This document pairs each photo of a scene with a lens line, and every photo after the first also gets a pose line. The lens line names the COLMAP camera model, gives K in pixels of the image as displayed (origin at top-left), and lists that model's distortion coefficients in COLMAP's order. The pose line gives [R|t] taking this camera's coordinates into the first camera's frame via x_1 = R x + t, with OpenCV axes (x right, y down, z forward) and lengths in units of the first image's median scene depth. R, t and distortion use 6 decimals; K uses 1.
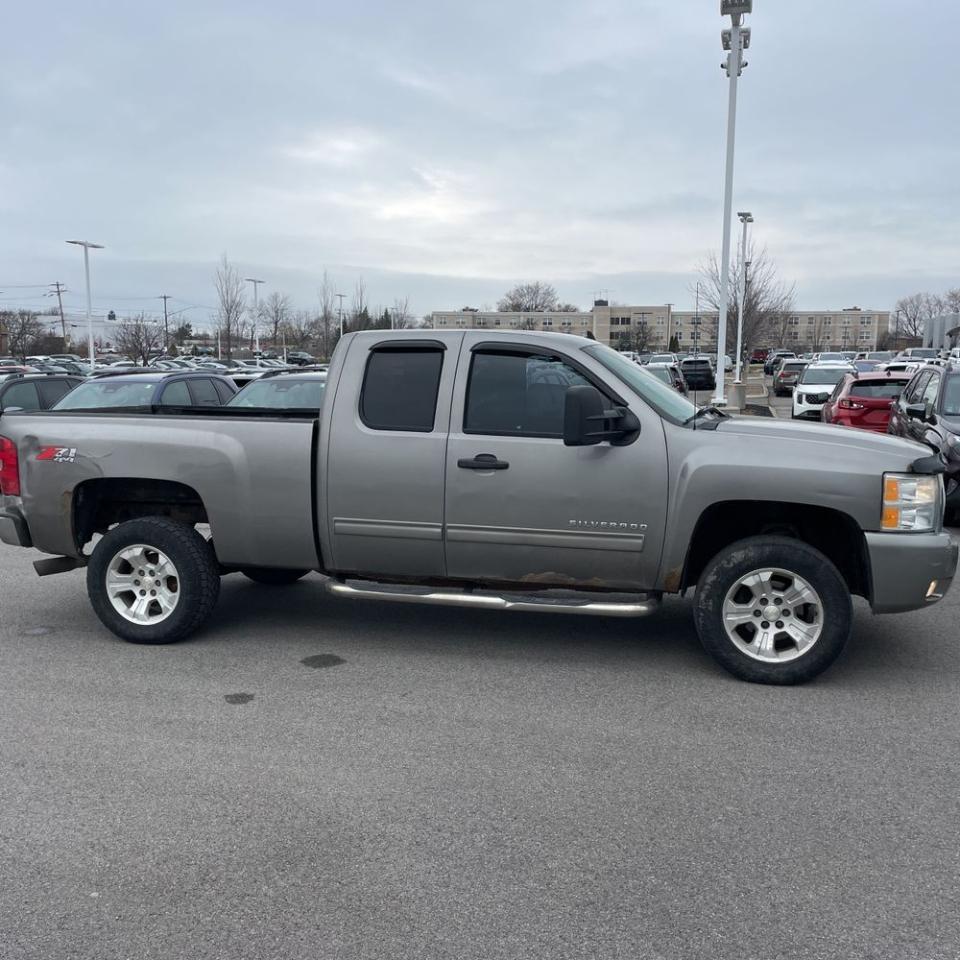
lens RADIAL K [[964.9, 0, 480.0], [0, 964.9, 480.0], [0, 0, 1]] dist [0.100256, -0.142258]
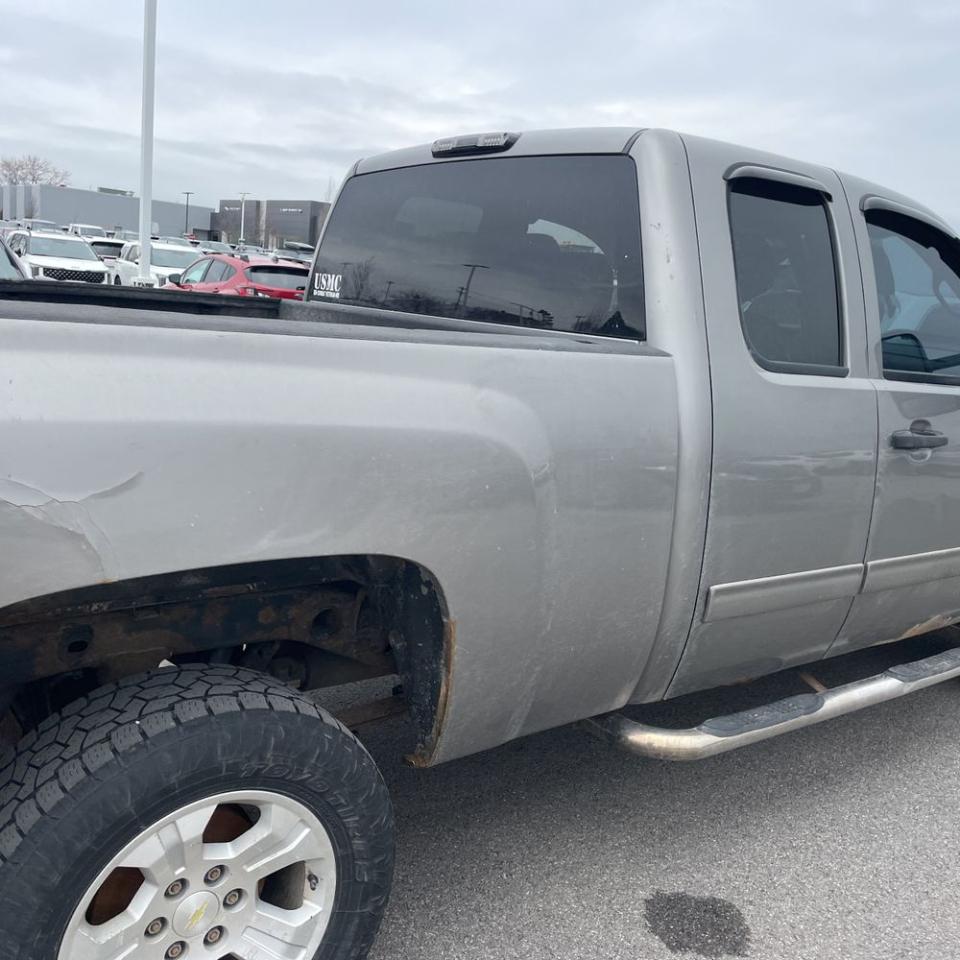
lens RADIAL K [[964.9, 0, 480.0], [0, 964.9, 480.0], [0, 0, 1]] dist [0.100256, -0.142258]
pose [[0.627715, -0.097753, 0.772281, -0.501220], [0.000465, 0.992131, 0.125203, -0.055398], [-0.778443, -0.078233, 0.622821, 0.774453]]
